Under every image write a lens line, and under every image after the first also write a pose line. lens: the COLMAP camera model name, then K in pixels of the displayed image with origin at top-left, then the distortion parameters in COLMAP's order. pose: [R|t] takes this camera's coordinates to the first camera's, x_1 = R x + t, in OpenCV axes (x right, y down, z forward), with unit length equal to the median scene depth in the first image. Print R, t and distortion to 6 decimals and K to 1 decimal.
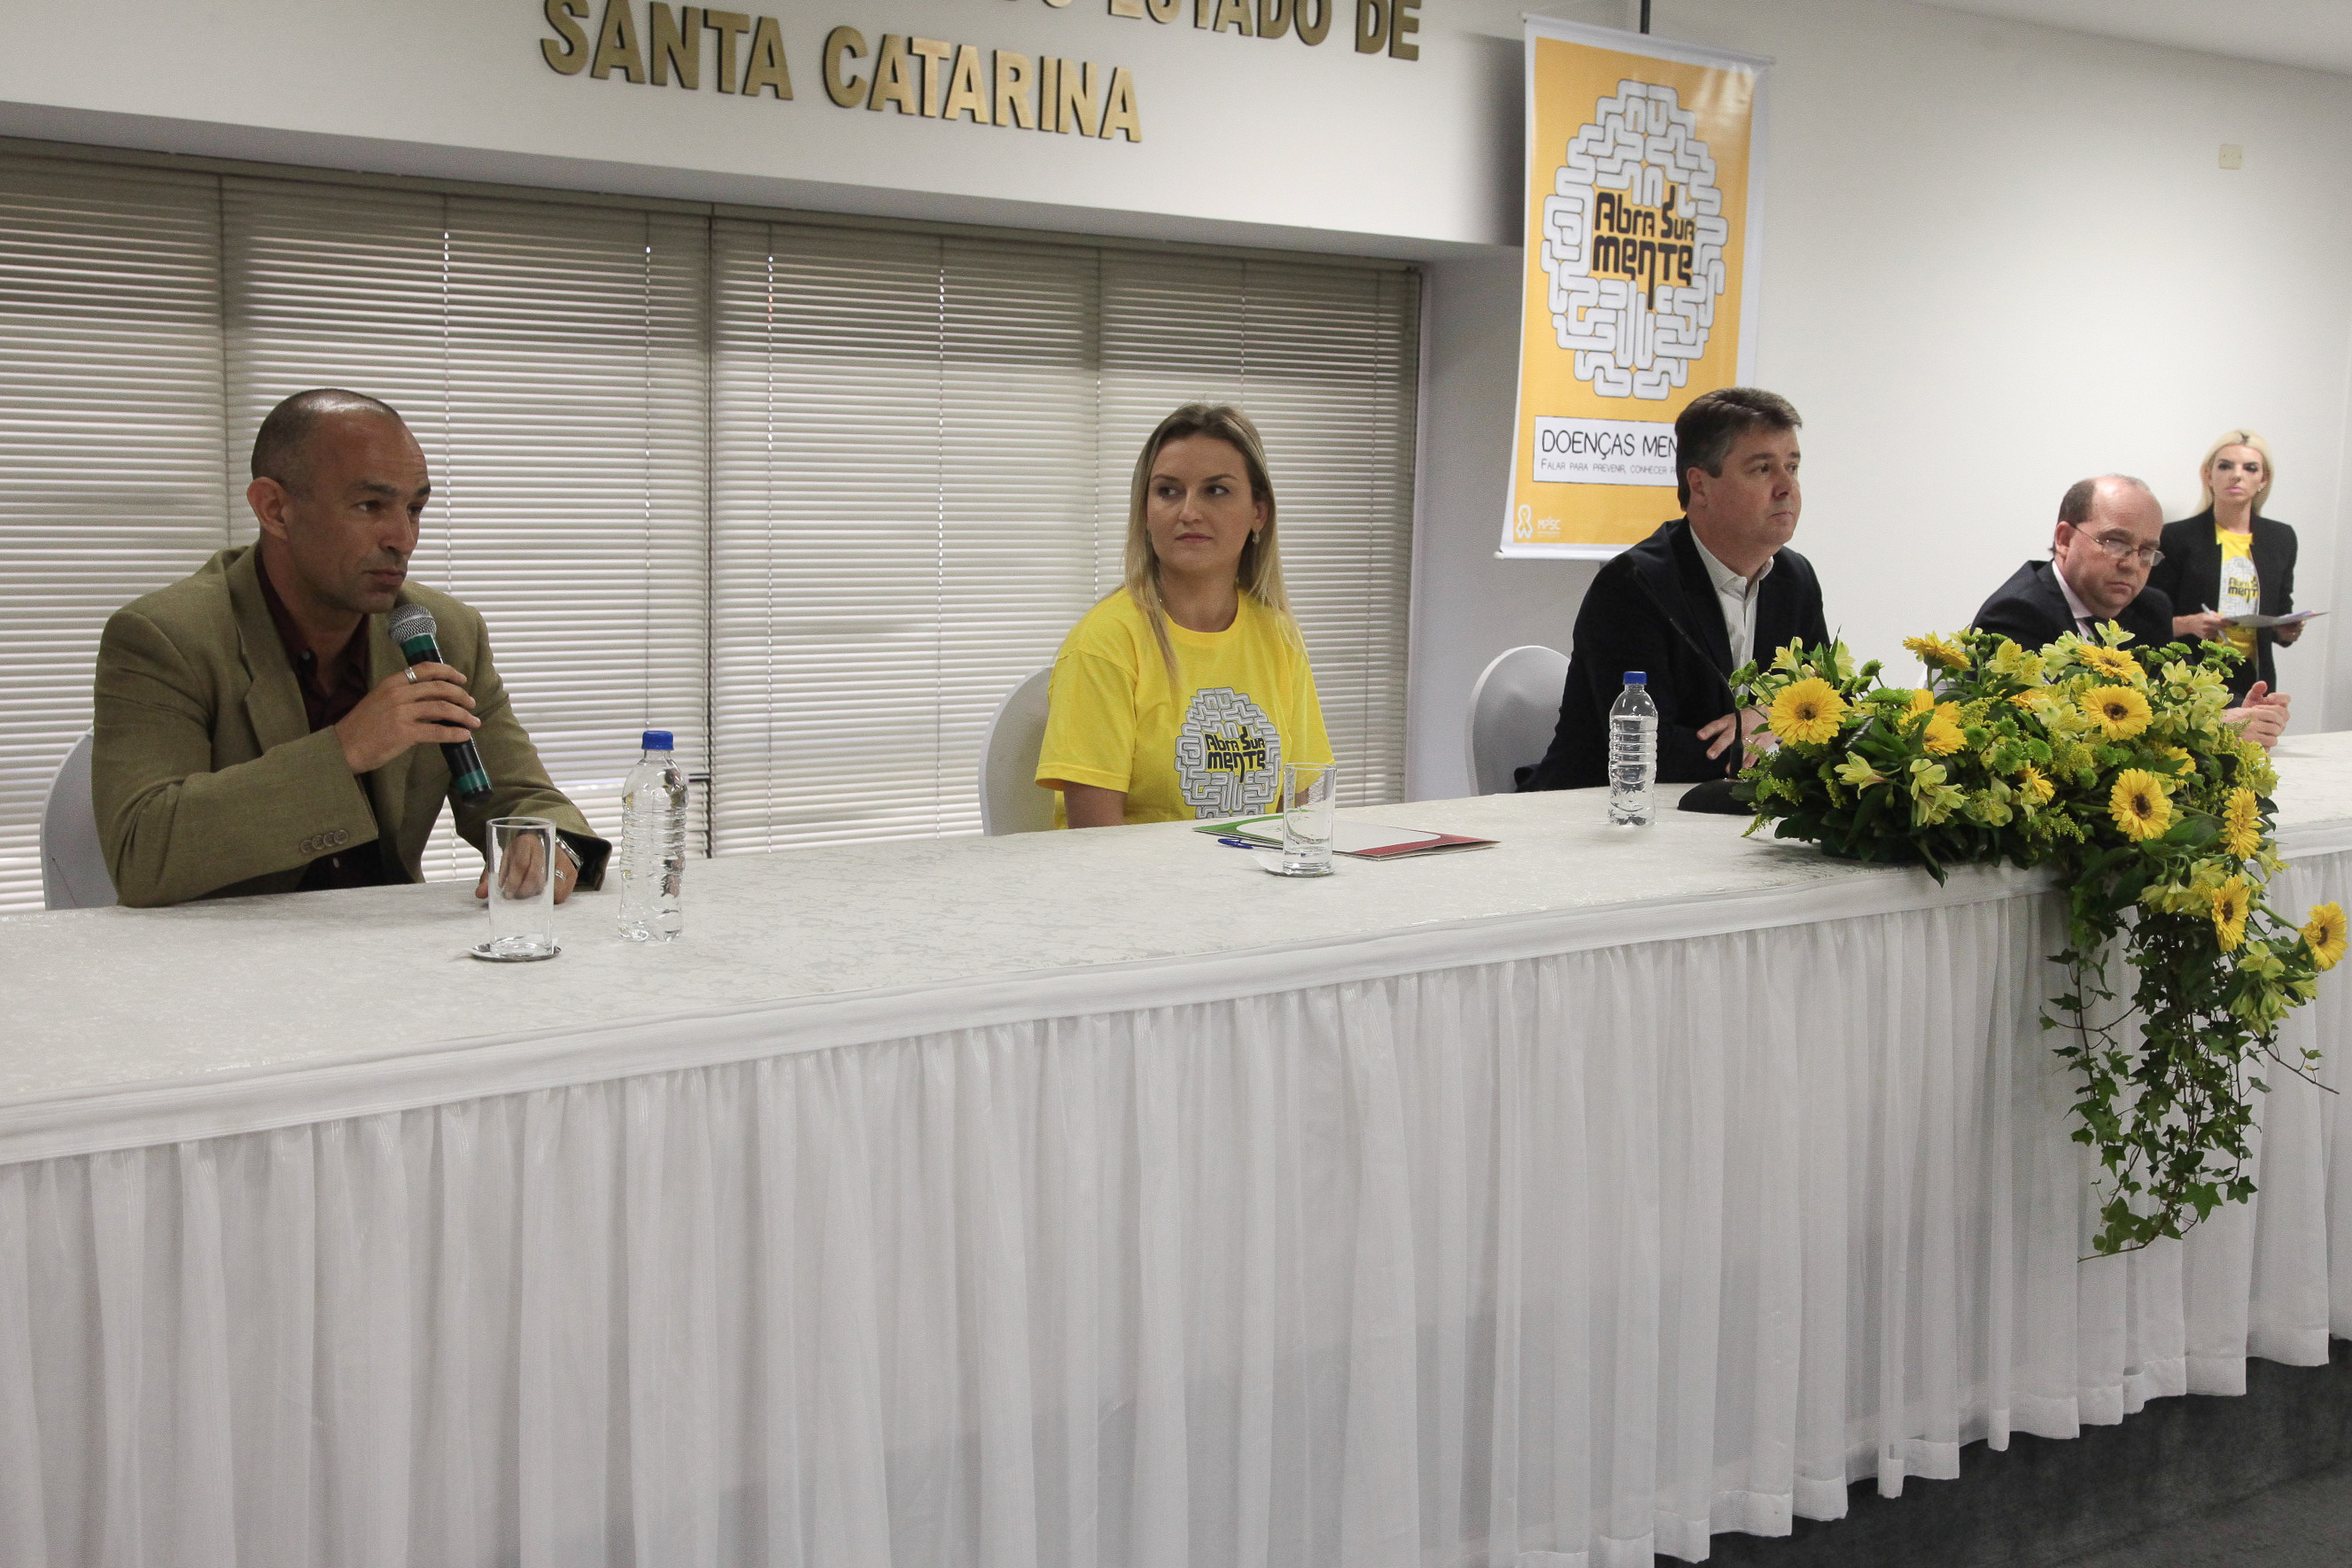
lens RADIAL K [[2858.0, 0, 1176.0], [0, 2858.0, 784.0], [0, 0, 1]] dist [0.065412, 0.005440]
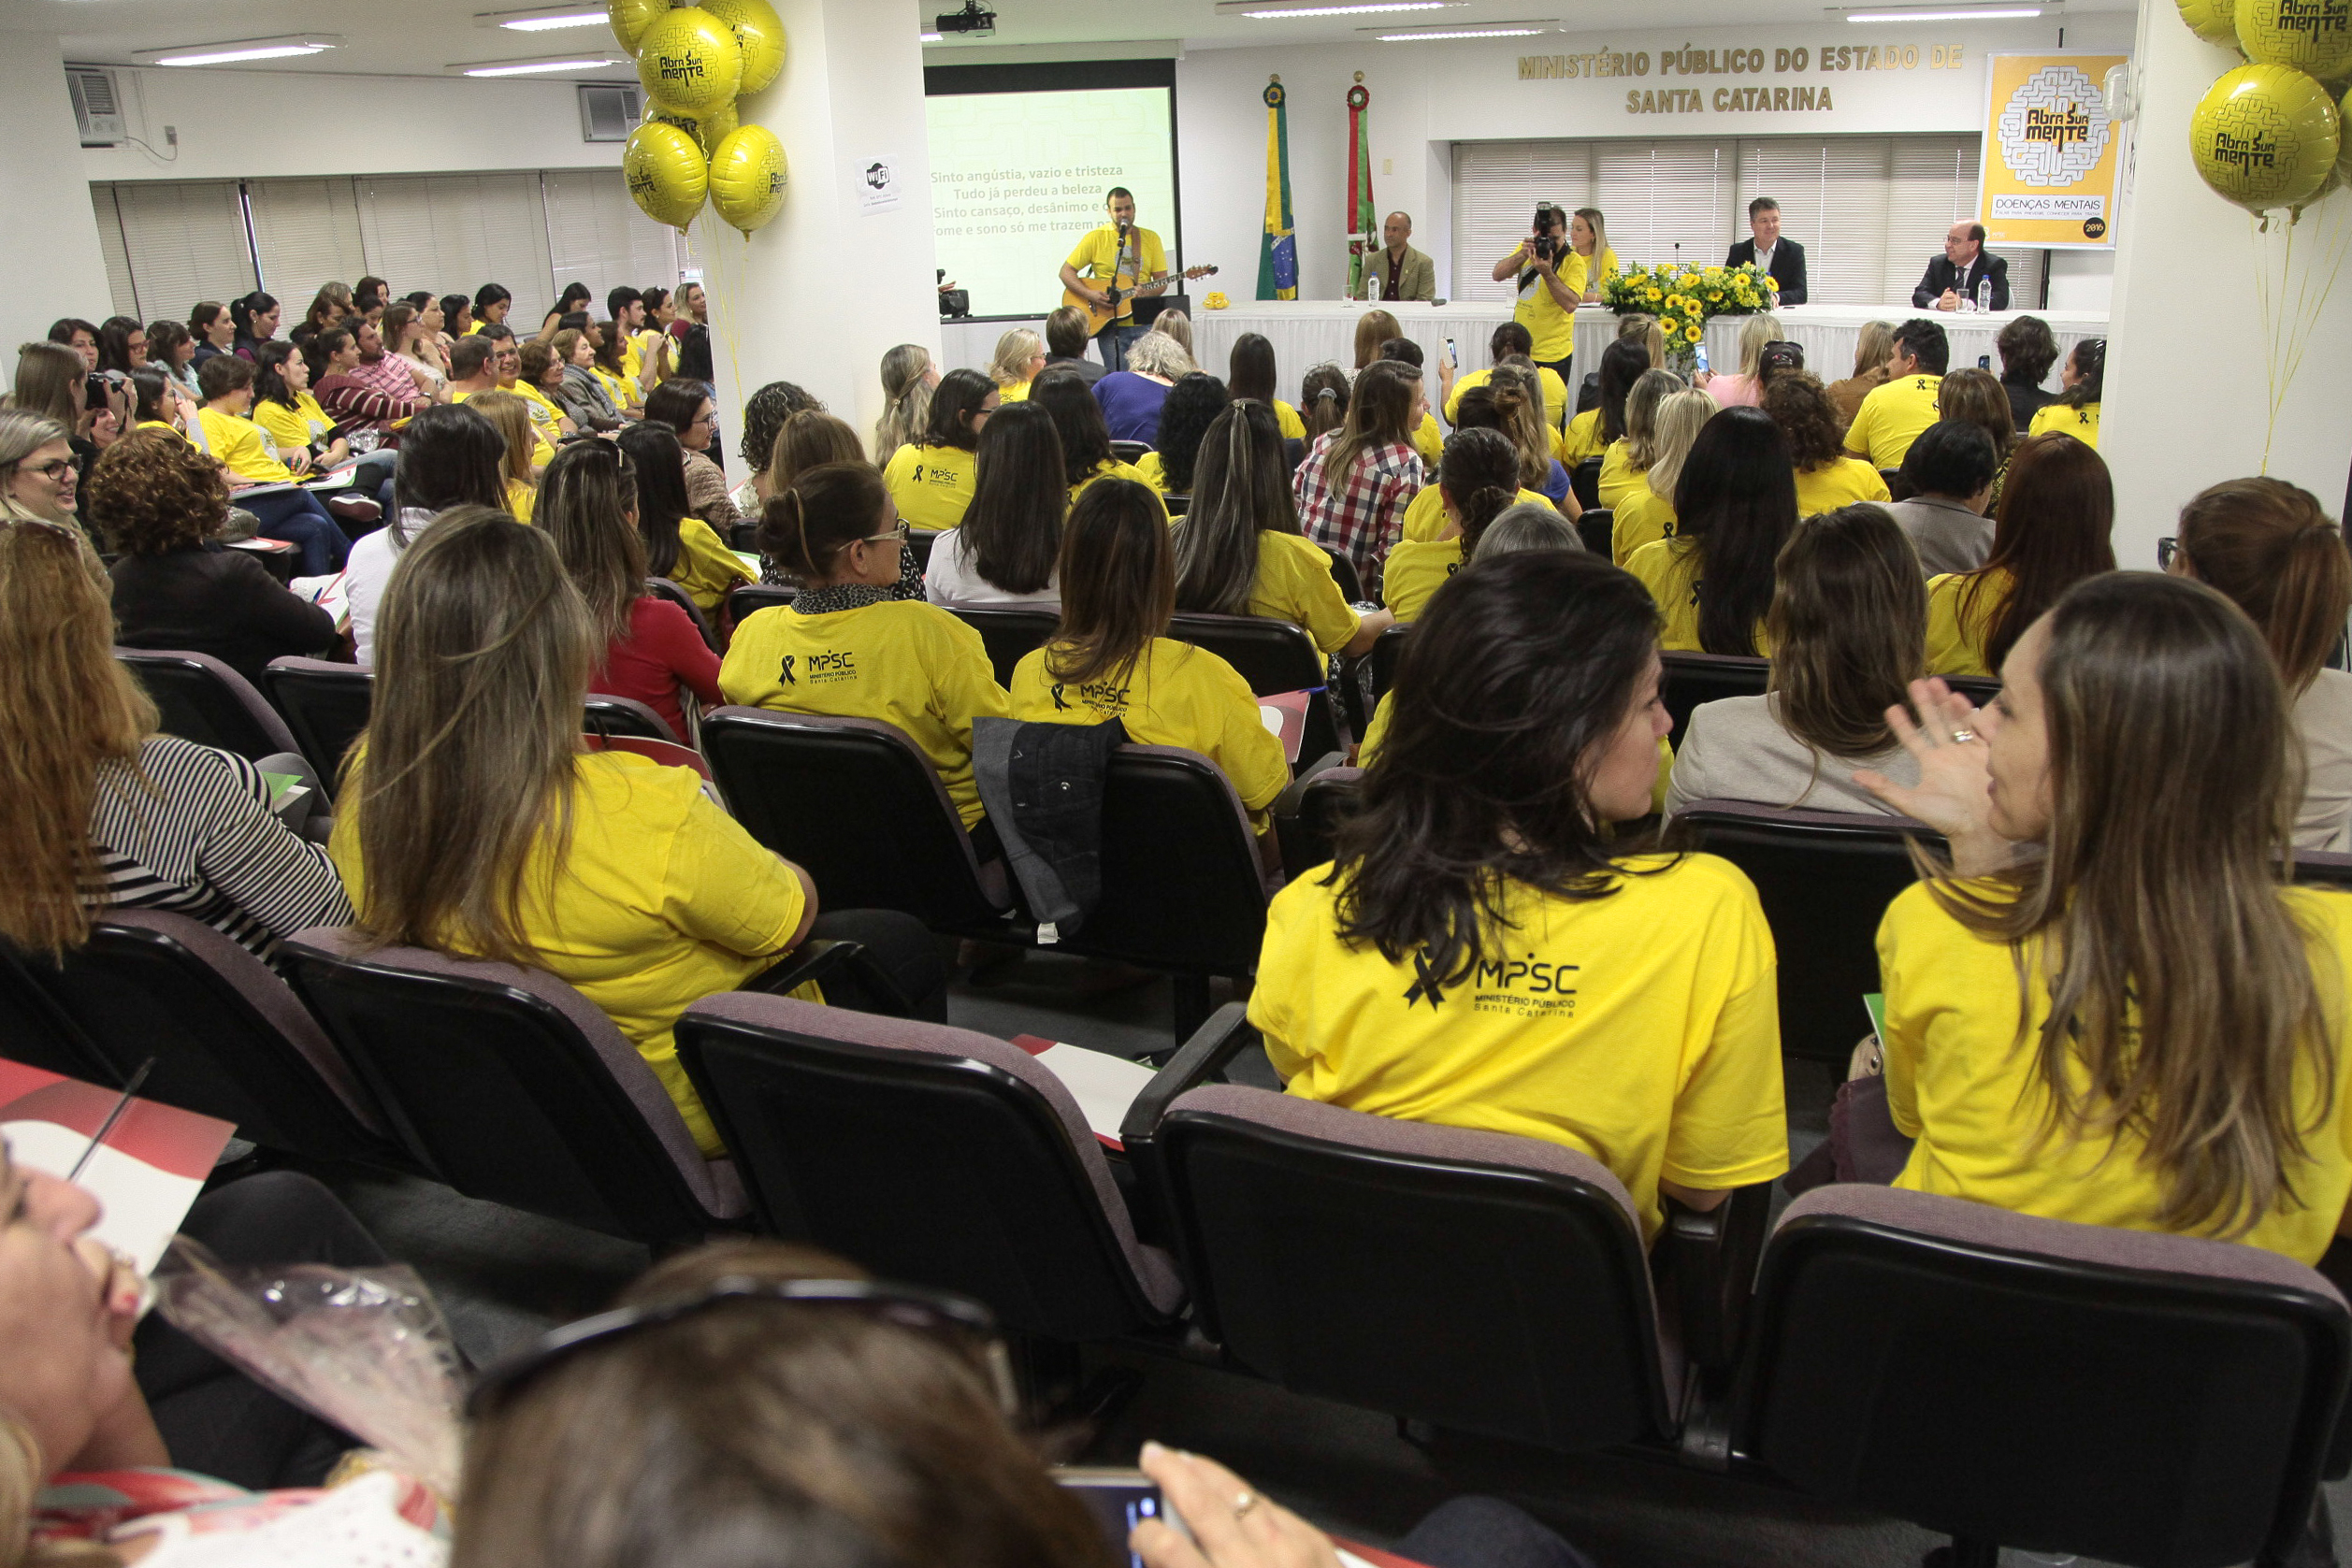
lens RADIAL K [[1850.6, 0, 1246.4], [0, 1850.6, 781.2], [0, 0, 1]] dist [-0.136764, 0.098788]
pose [[0.489184, 0.242802, -0.837703, 1.668682], [-0.059180, 0.967496, 0.245863, 0.045344], [0.870171, -0.070697, 0.487653, -0.633314]]
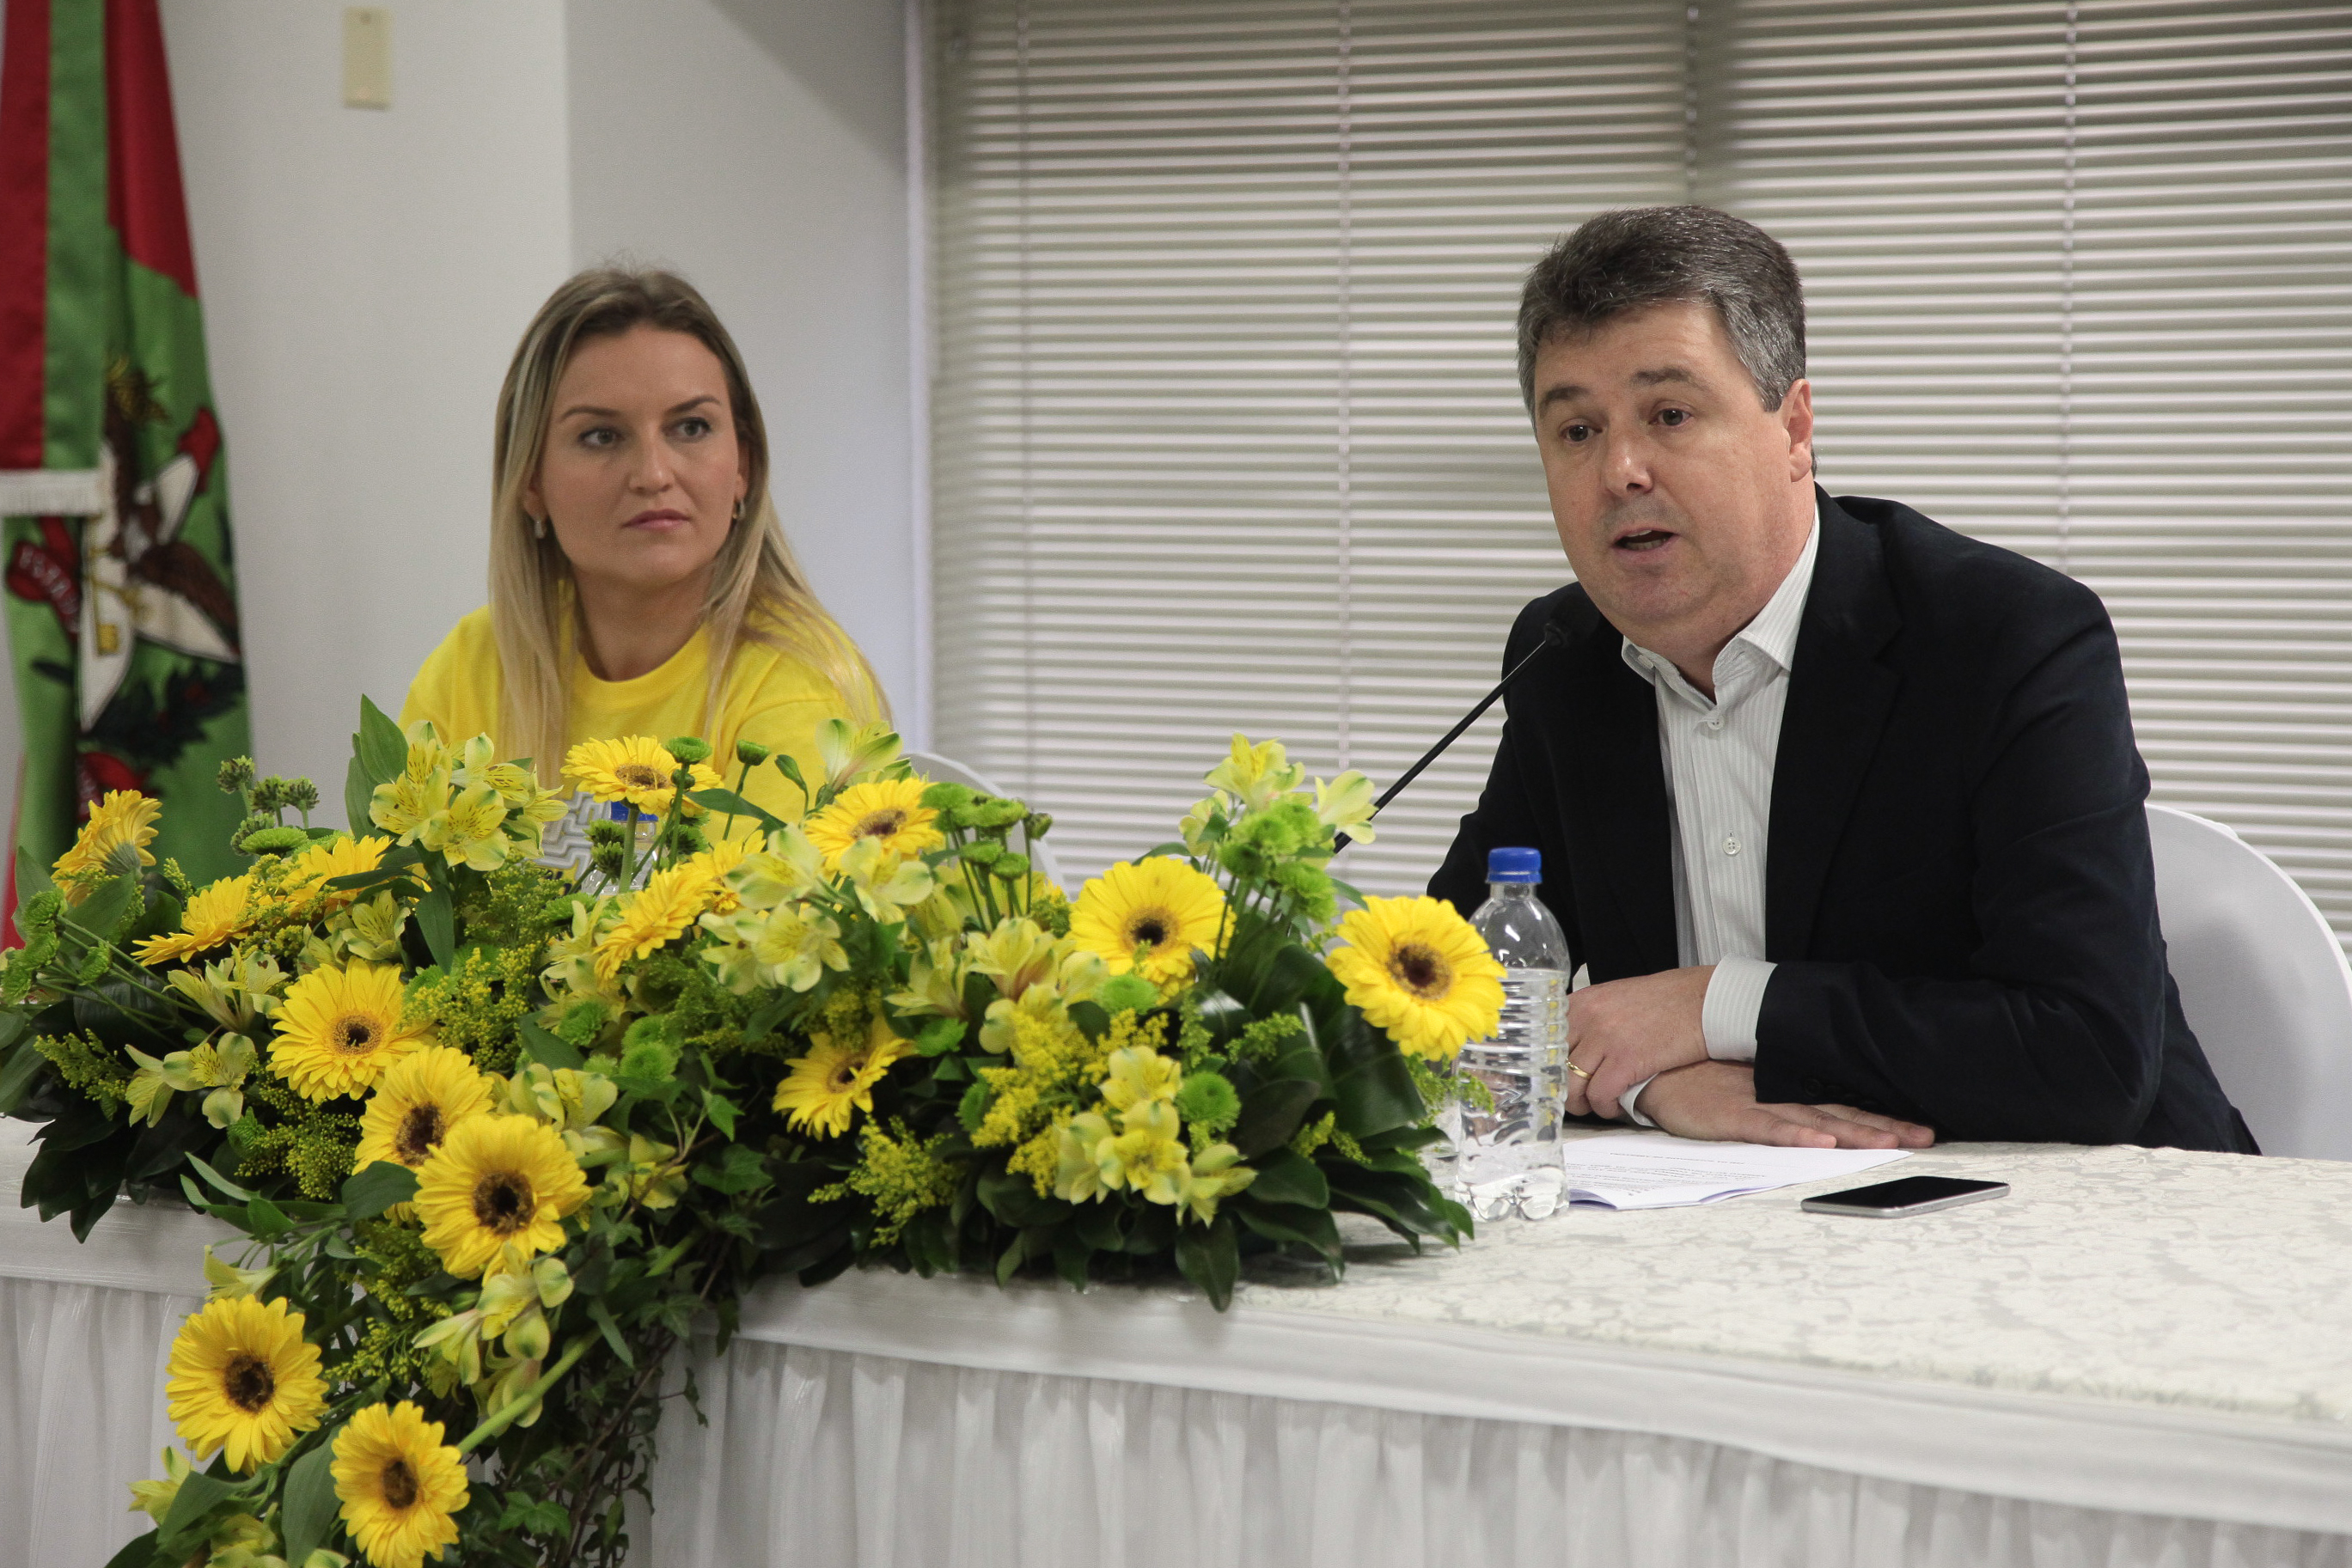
lens RADIAL K [[6170.1, 0, 1176.0], [0, 6170.1, 784.0], [0, 0, 1]] dist [0.526852, 0.466358]
pose [[0.275752, 0.043188, -0.960258, 0.840900], [-0.094743, 0.995347, 0.017560, -0.048346], [0.956548, 0.086136, 0.278560, 0.570902]]
